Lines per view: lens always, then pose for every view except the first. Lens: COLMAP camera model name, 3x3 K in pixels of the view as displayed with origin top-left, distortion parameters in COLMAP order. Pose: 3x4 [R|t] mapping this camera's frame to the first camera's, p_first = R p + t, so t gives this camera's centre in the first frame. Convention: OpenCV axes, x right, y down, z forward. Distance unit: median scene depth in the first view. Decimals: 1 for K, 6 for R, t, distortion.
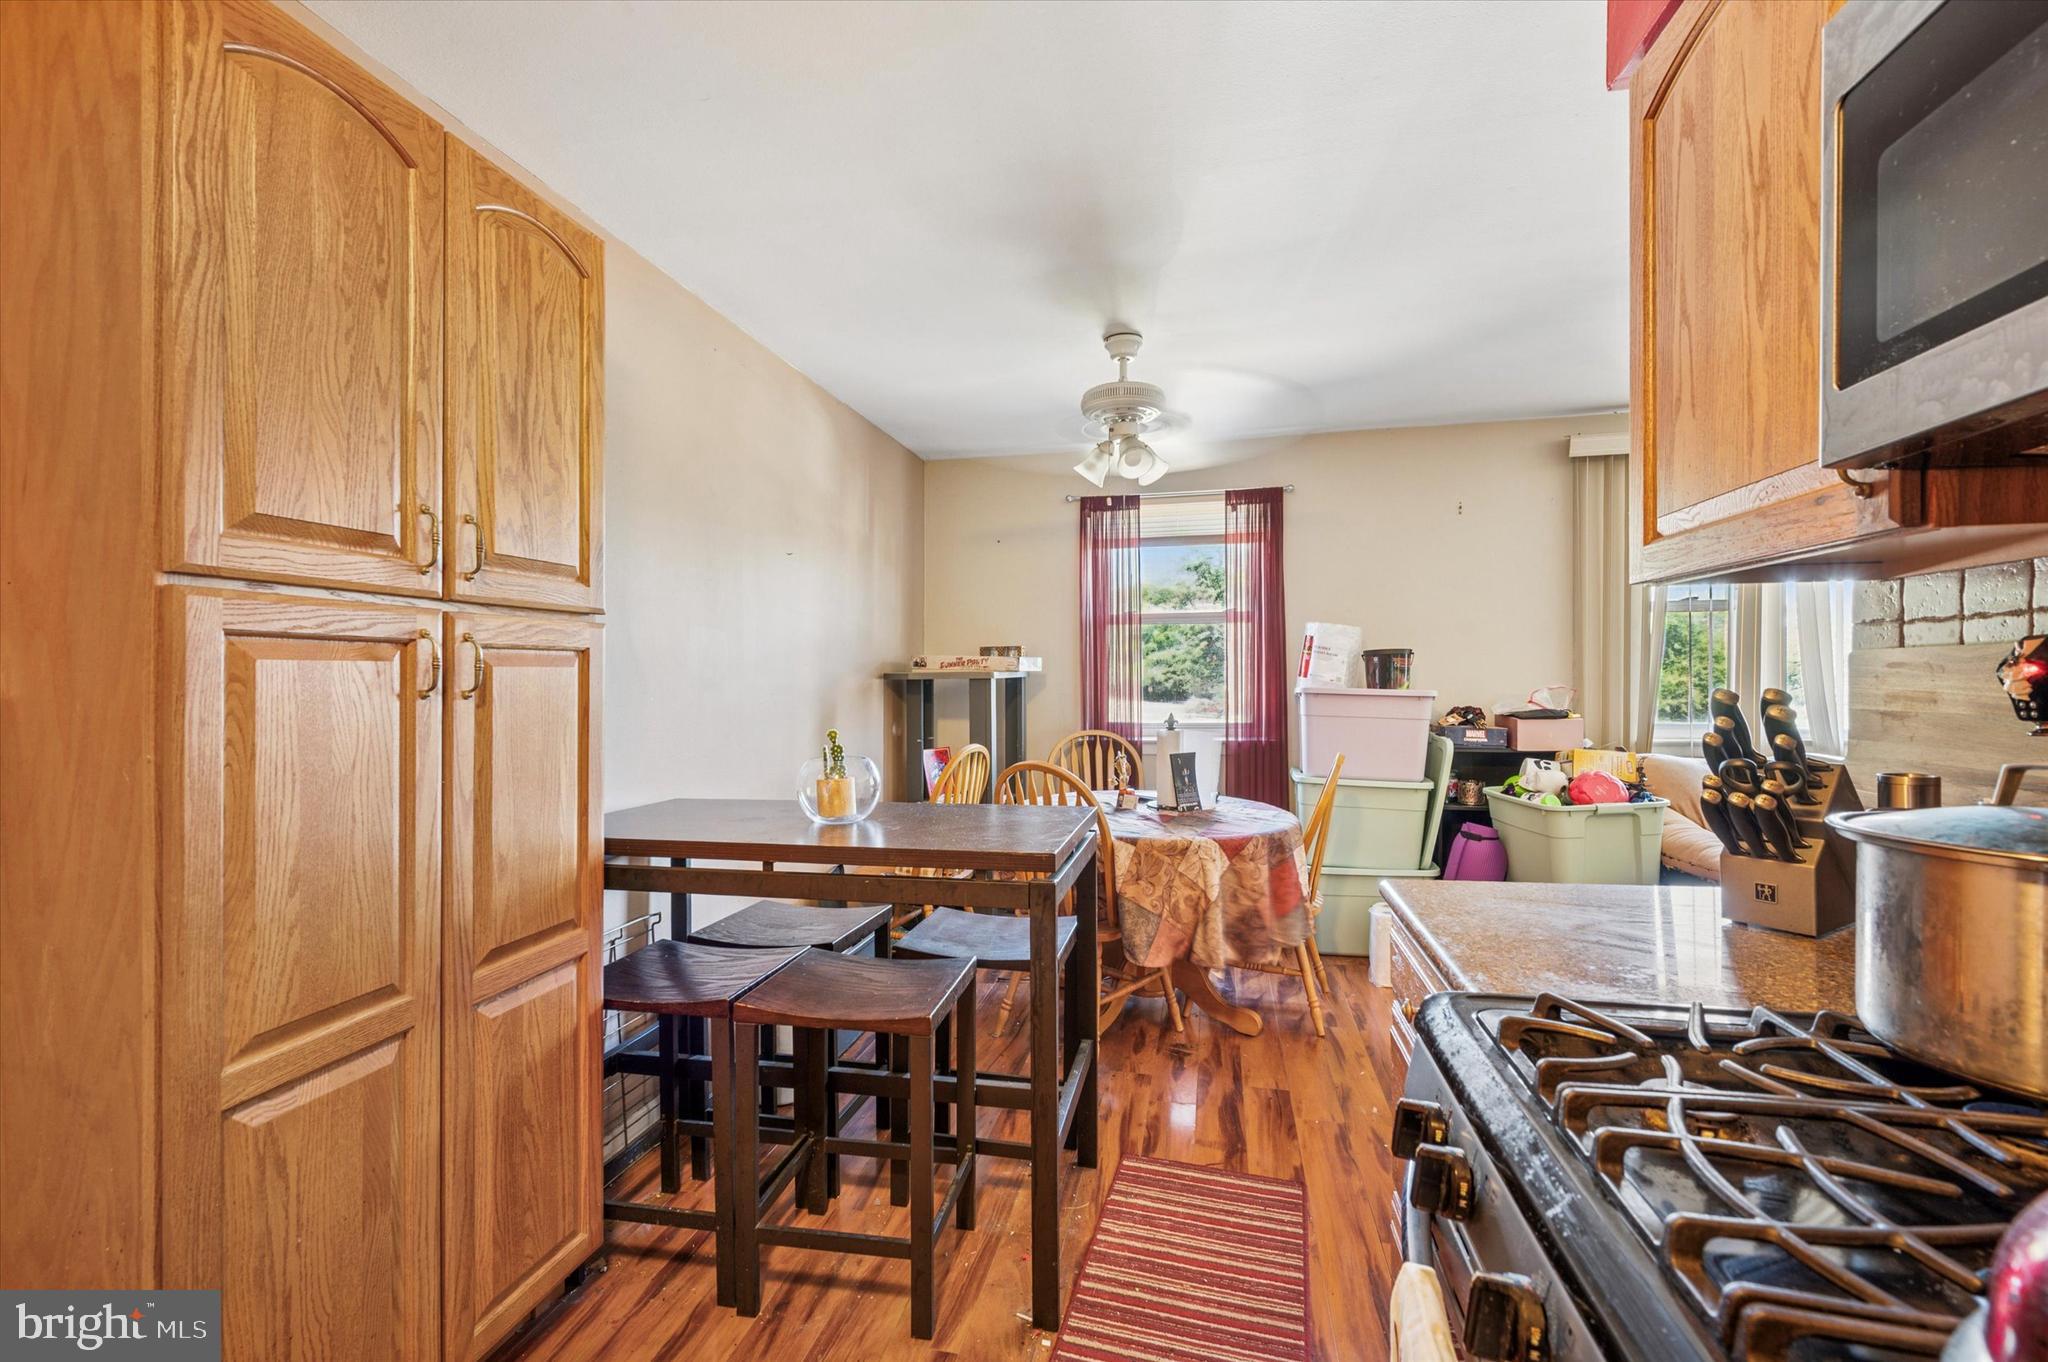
lens RADIAL K [[873.3, 0, 1037.8], [0, 873.3, 676.8], [0, 0, 1]] dist [-0.002525, 0.000644]
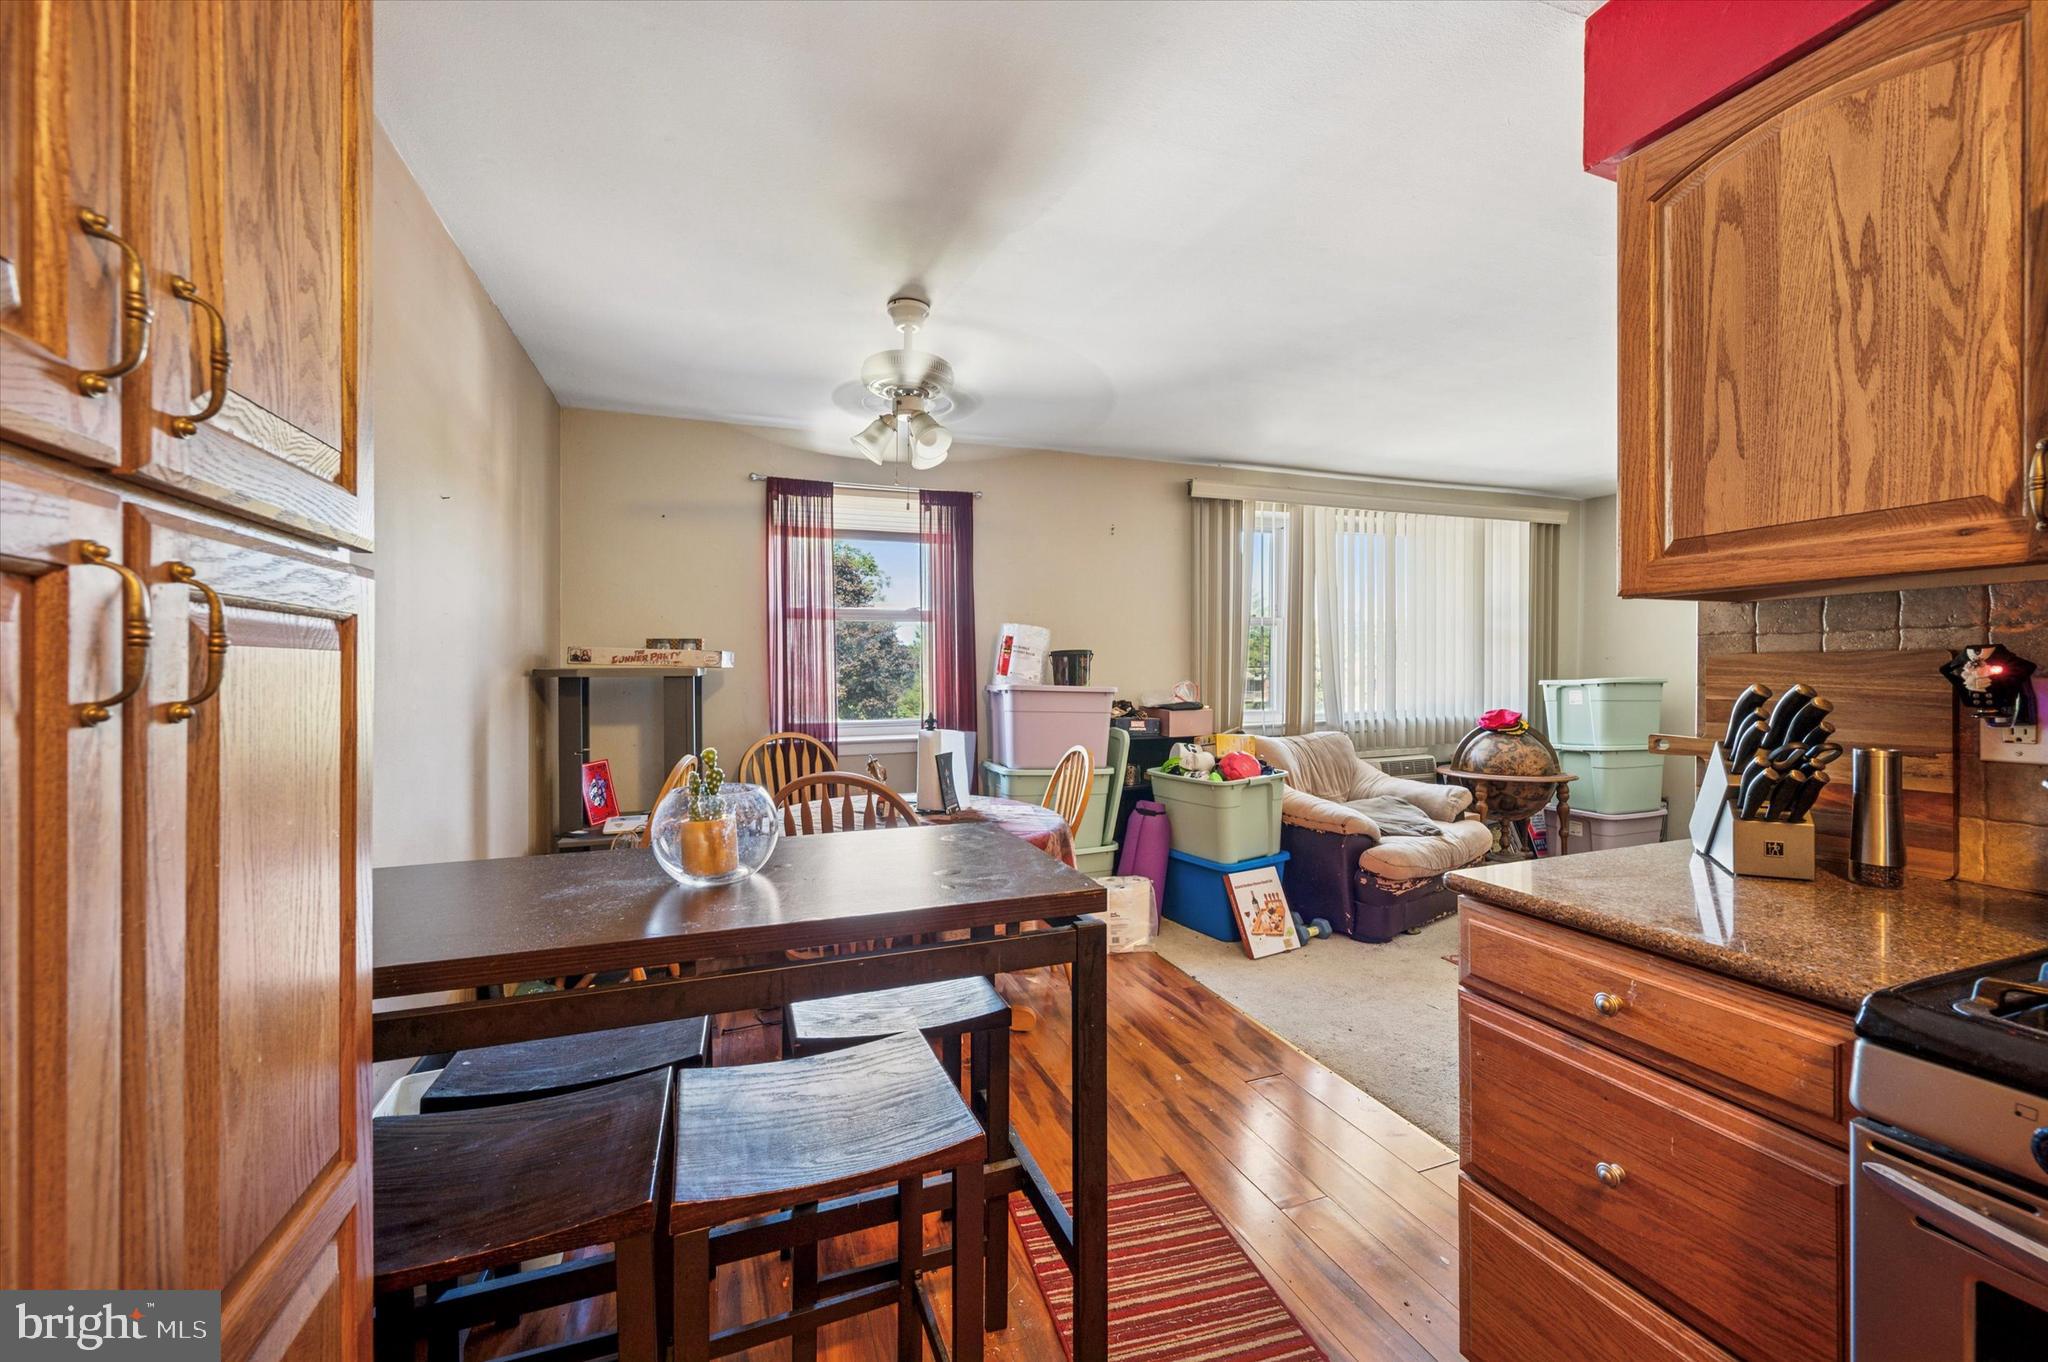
lens RADIAL K [[800.0, 0, 1033.7], [0, 800.0, 678.2], [0, 0, 1]] dist [0.000377, -0.000191]
pose [[0.845956, -0.000334, 0.533253, -0.430453], [-0.001789, 0.999992, 0.003466, 0.001946], [-0.533250, -0.003886, 0.845949, 0.389578]]
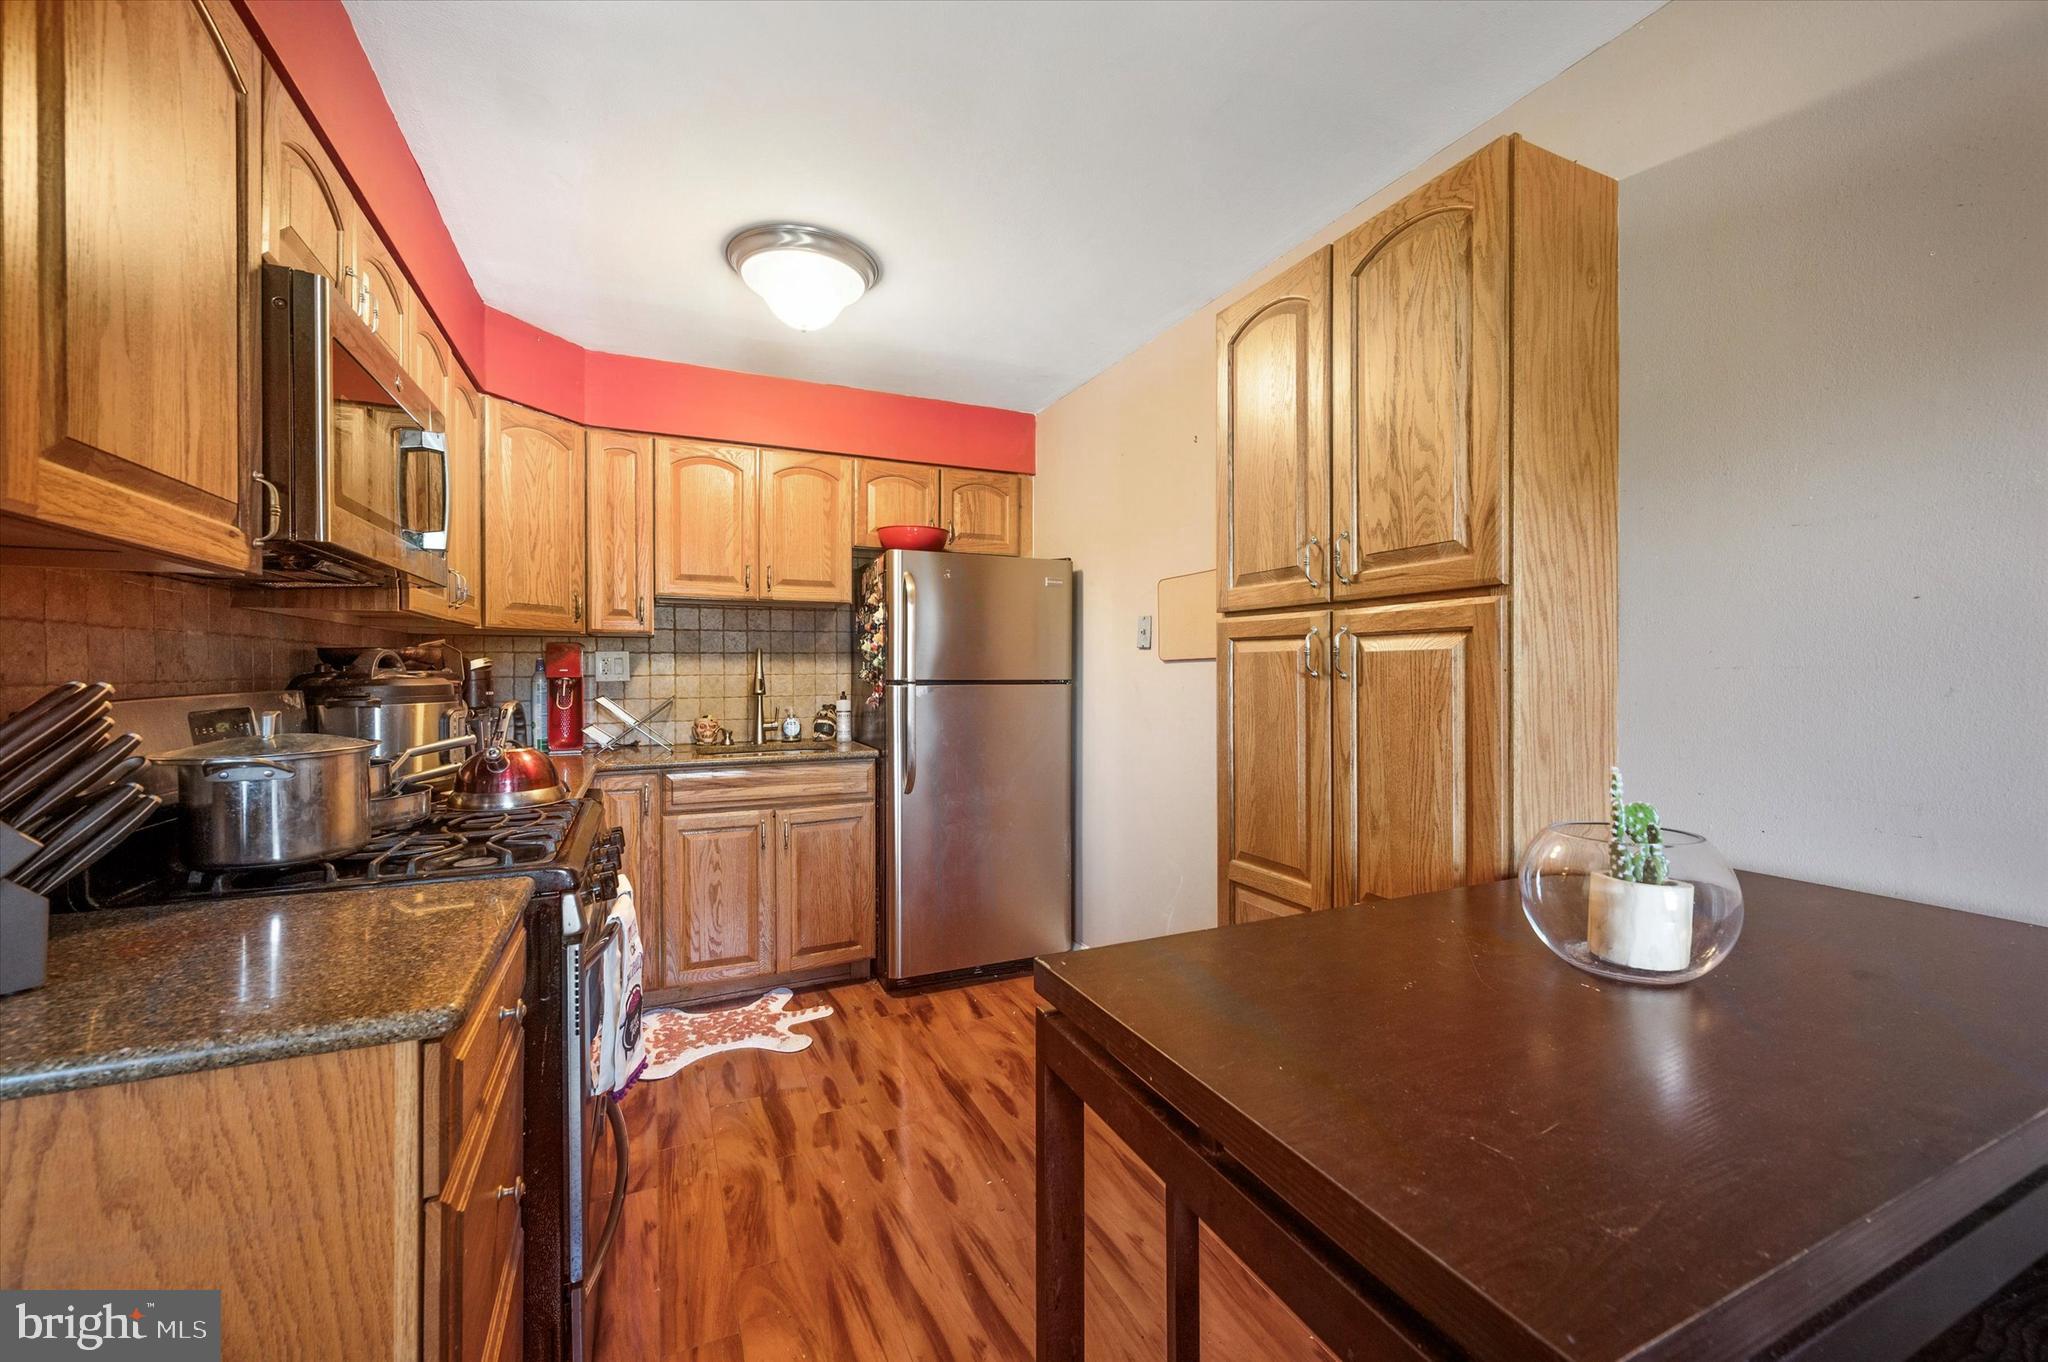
lens RADIAL K [[800.0, 0, 1029.9], [0, 800.0, 663.8], [0, 0, 1]] dist [0.000377, -0.000191]
pose [[-0.800138, 0.003688, -0.599805, 0.328620], [0.006882, 0.999972, -0.003032, 0.003801], [0.599777, -0.006554, -0.800140, 1.364077]]
